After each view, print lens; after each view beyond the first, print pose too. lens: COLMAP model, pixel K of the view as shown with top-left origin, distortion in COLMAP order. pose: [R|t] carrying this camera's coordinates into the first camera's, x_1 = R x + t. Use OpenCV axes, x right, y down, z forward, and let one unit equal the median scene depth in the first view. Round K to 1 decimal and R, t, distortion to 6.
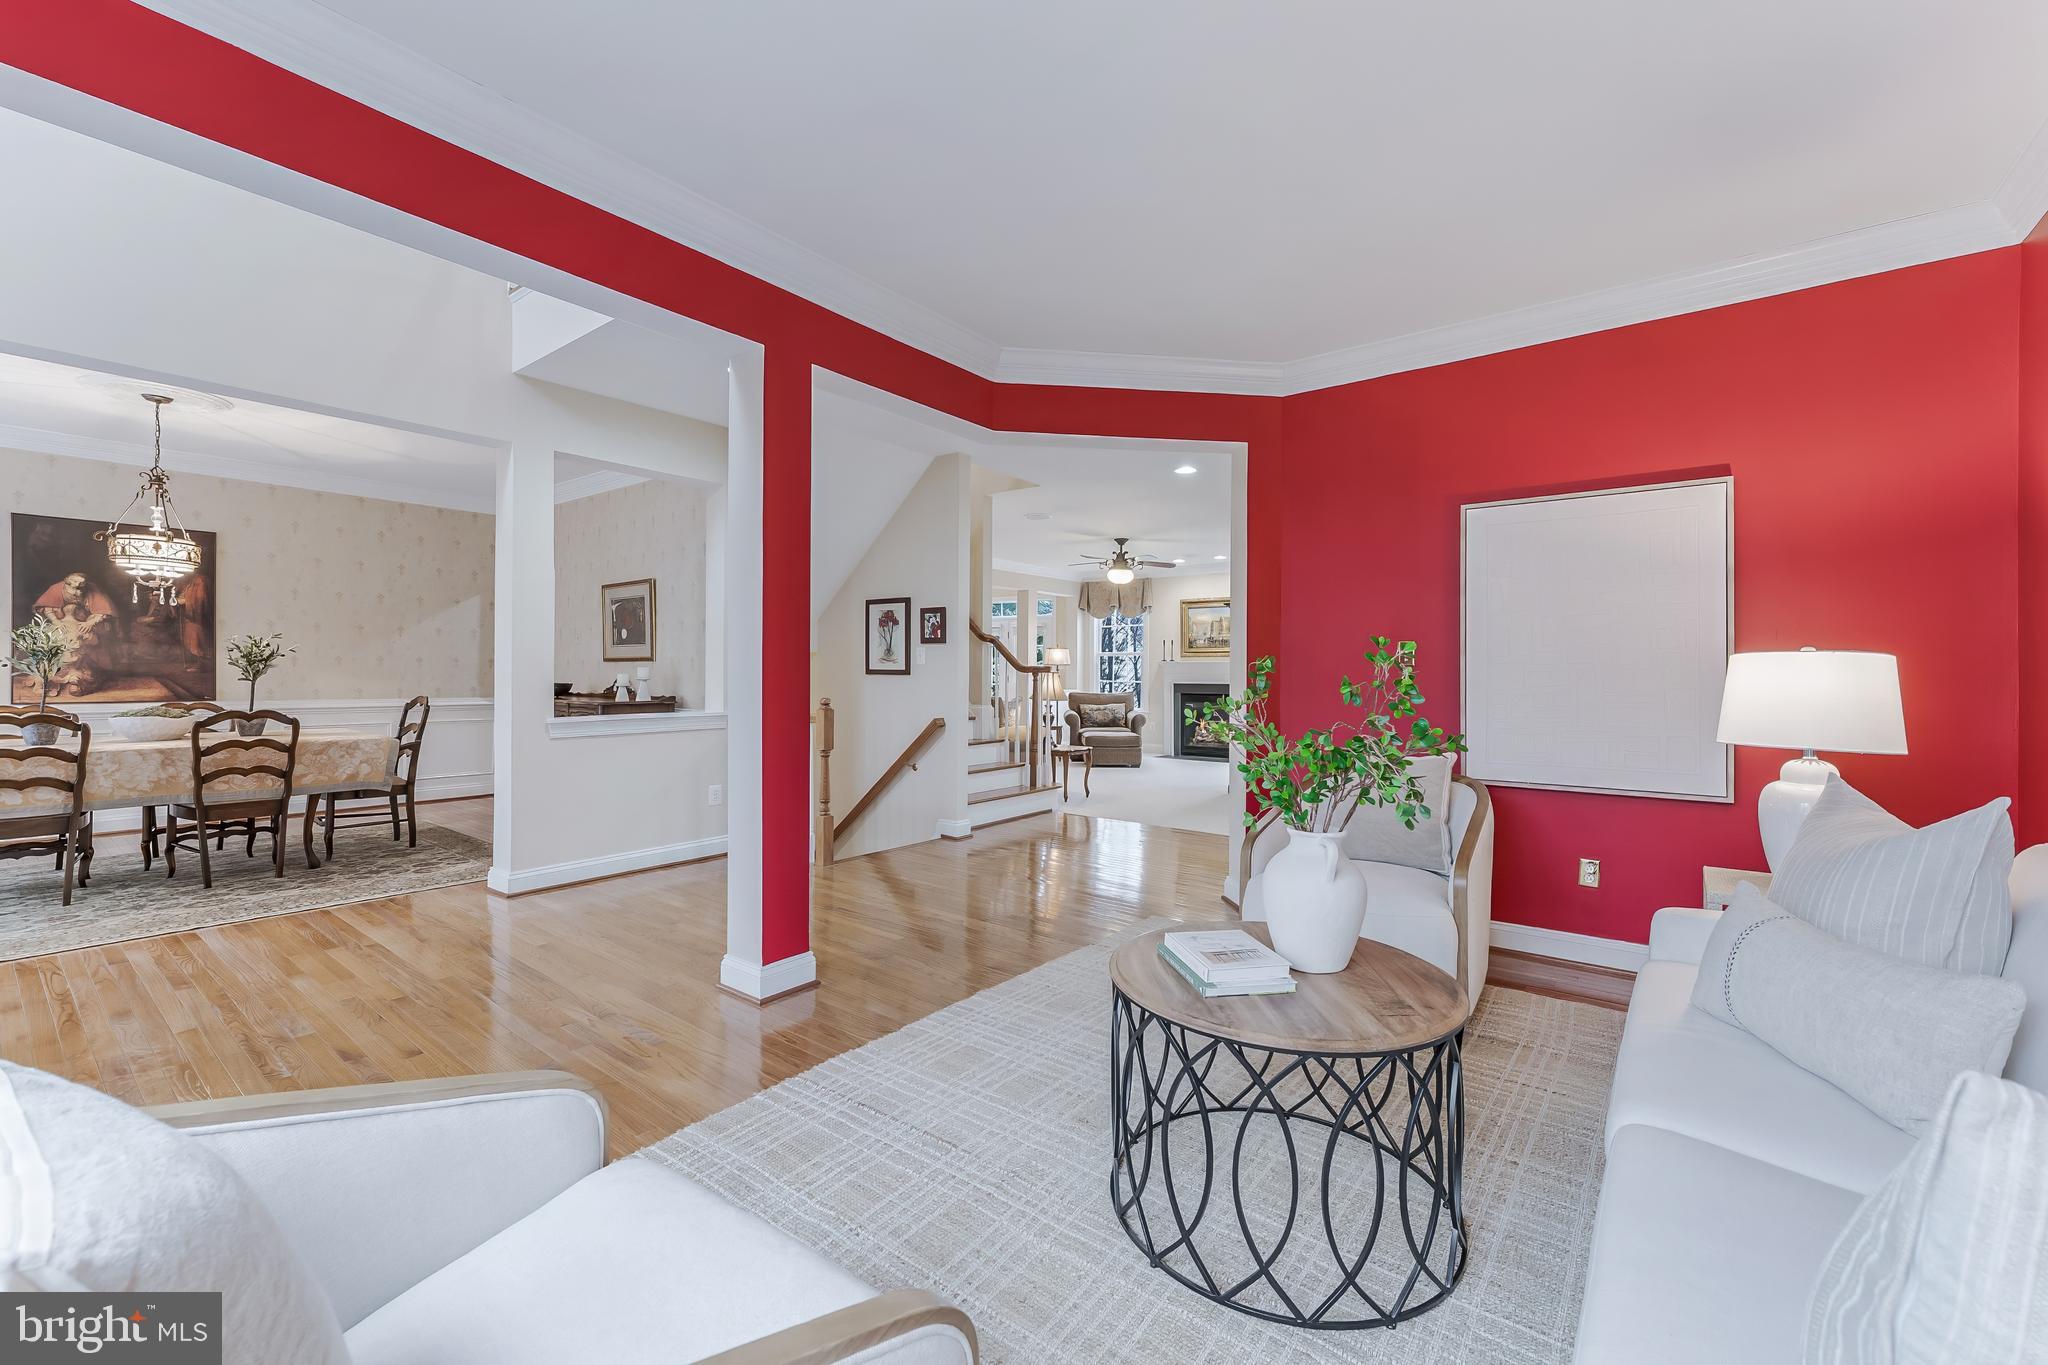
lens RADIAL K [[828.6, 0, 1029.3], [0, 828.6, 673.3], [0, 0, 1]] dist [0.001567, -0.000692]
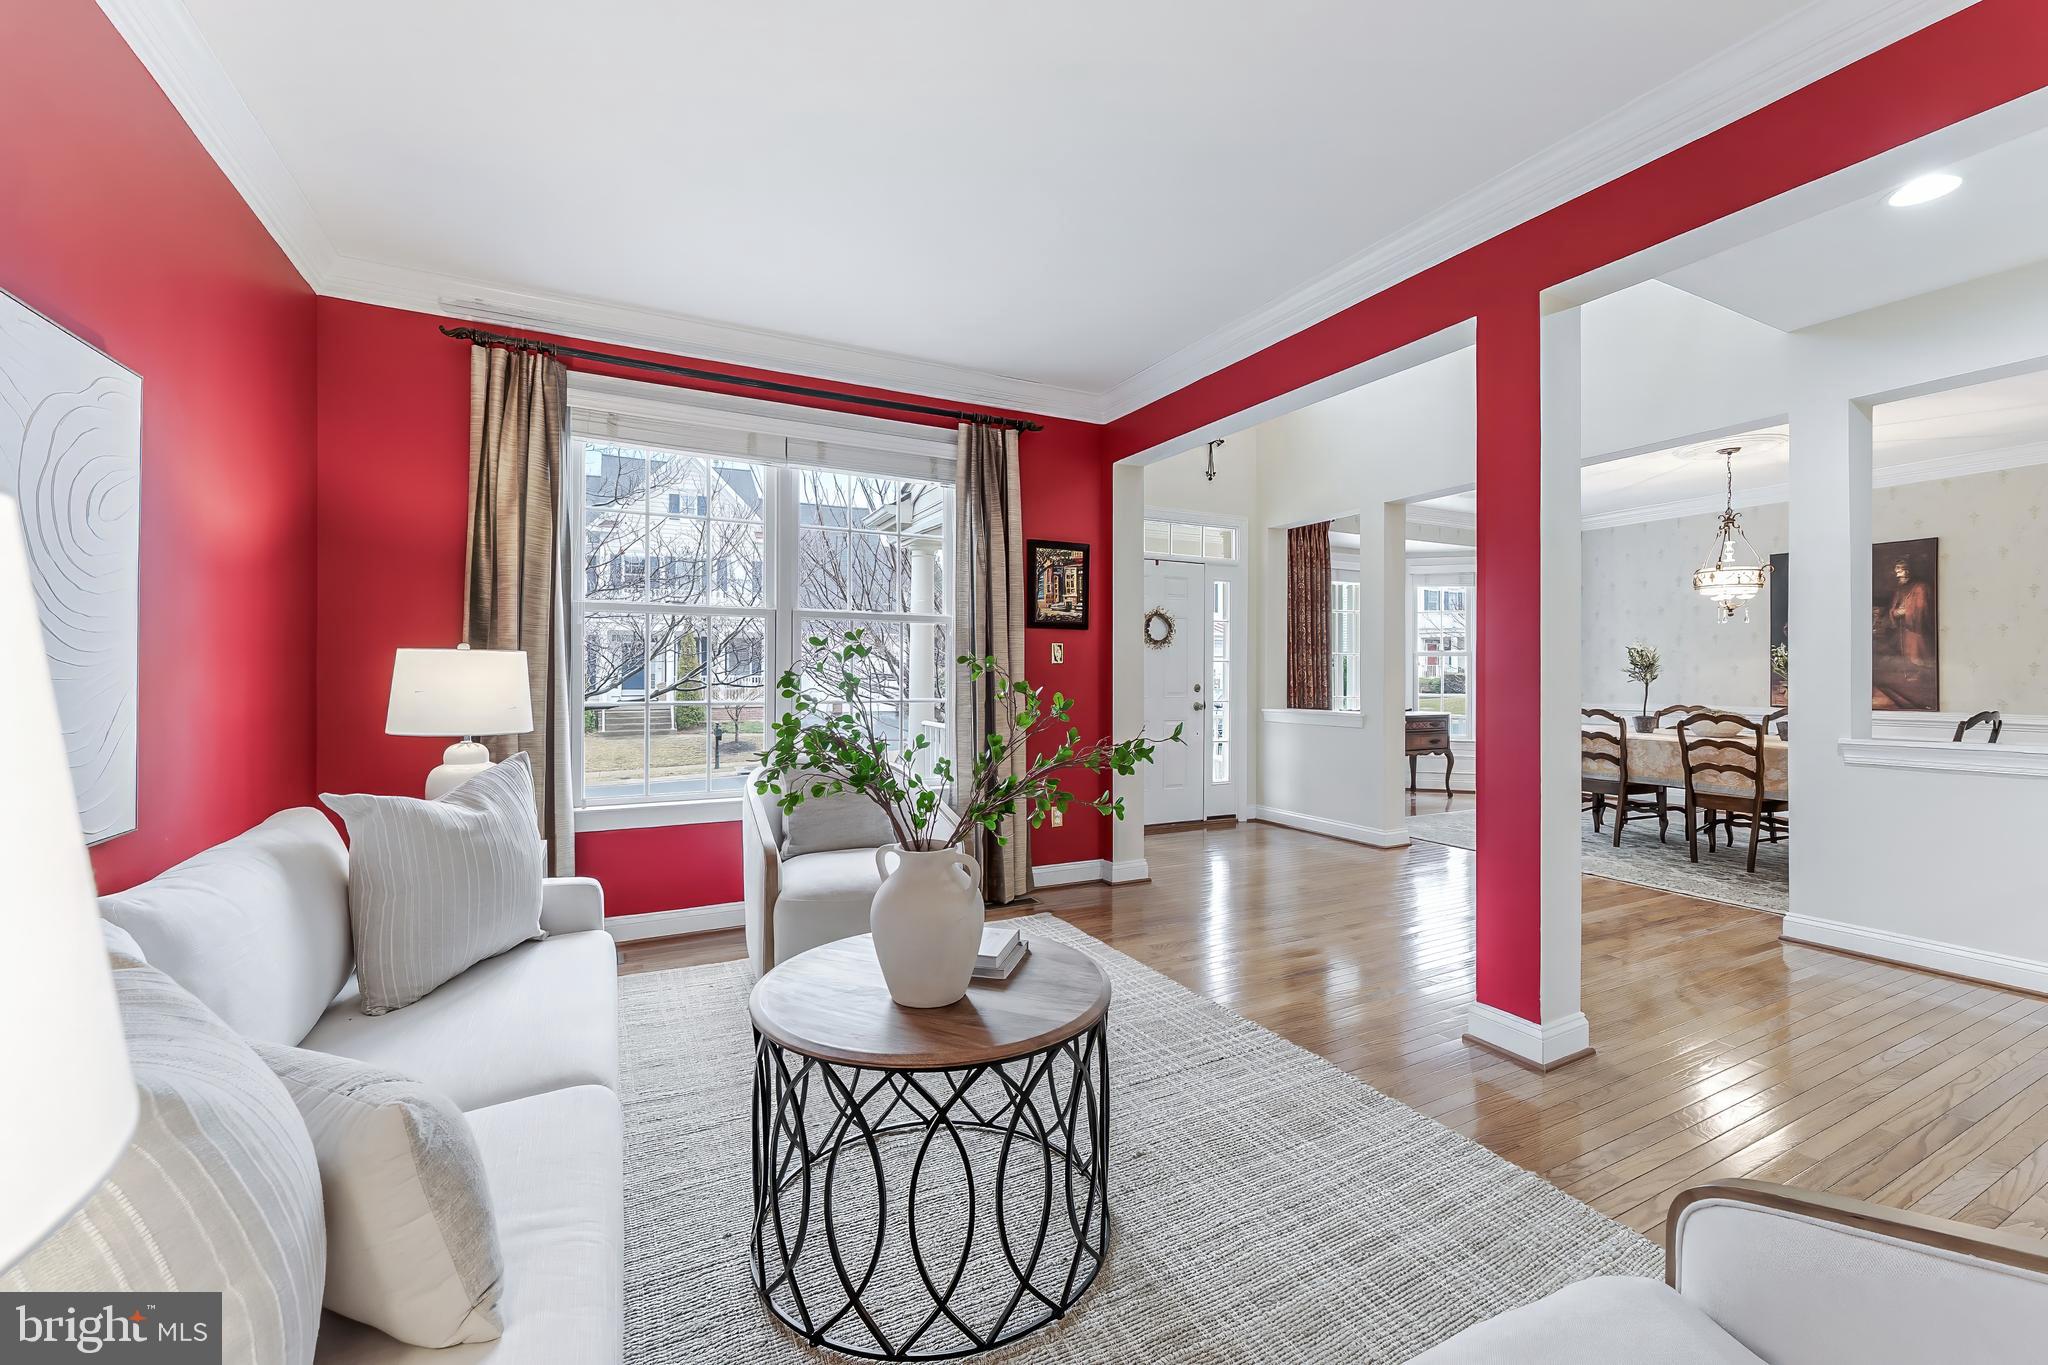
lens RADIAL K [[828.6, 0, 1034.3], [0, 828.6, 675.1], [0, 0, 1]] dist [0.001567, -0.000692]
pose [[-0.424095, -0.008065, -0.905582, 0.375295], [-0.005785, 0.999964, -0.006196, 0.003390], [0.905599, 0.002611, -0.424126, 0.505562]]
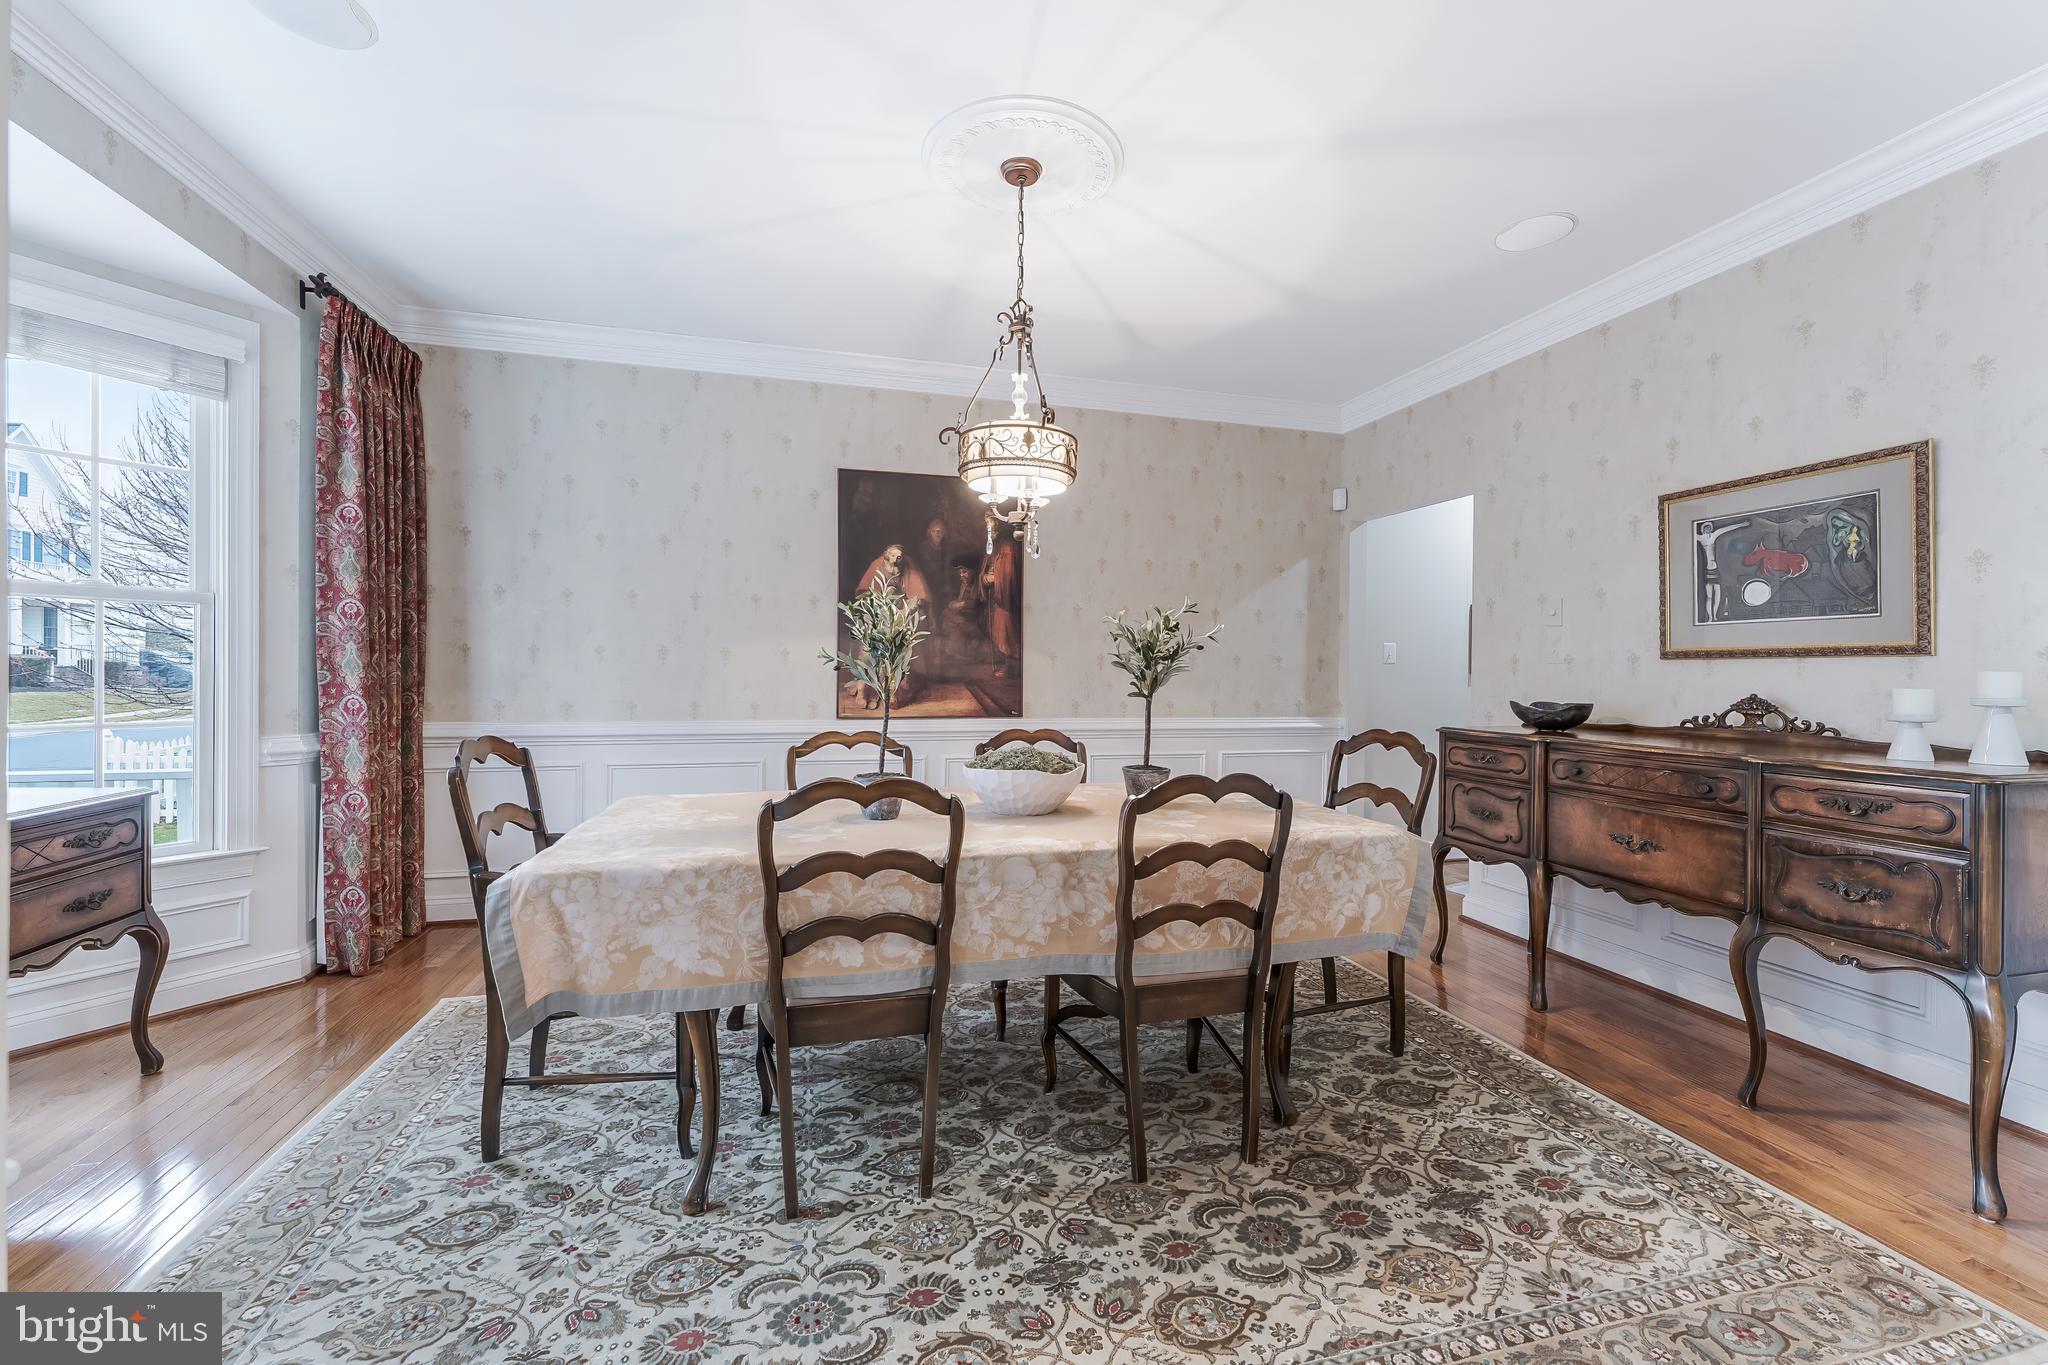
lens RADIAL K [[828.6, 0, 1030.5], [0, 828.6, 673.1], [0, 0, 1]] dist [0.001567, -0.000692]
pose [[0.797967, 0.002826, -0.602695, -0.603970], [-0.004431, 0.999989, -0.001178, -0.004501], [0.602685, 0.003610, 0.797971, 0.481260]]
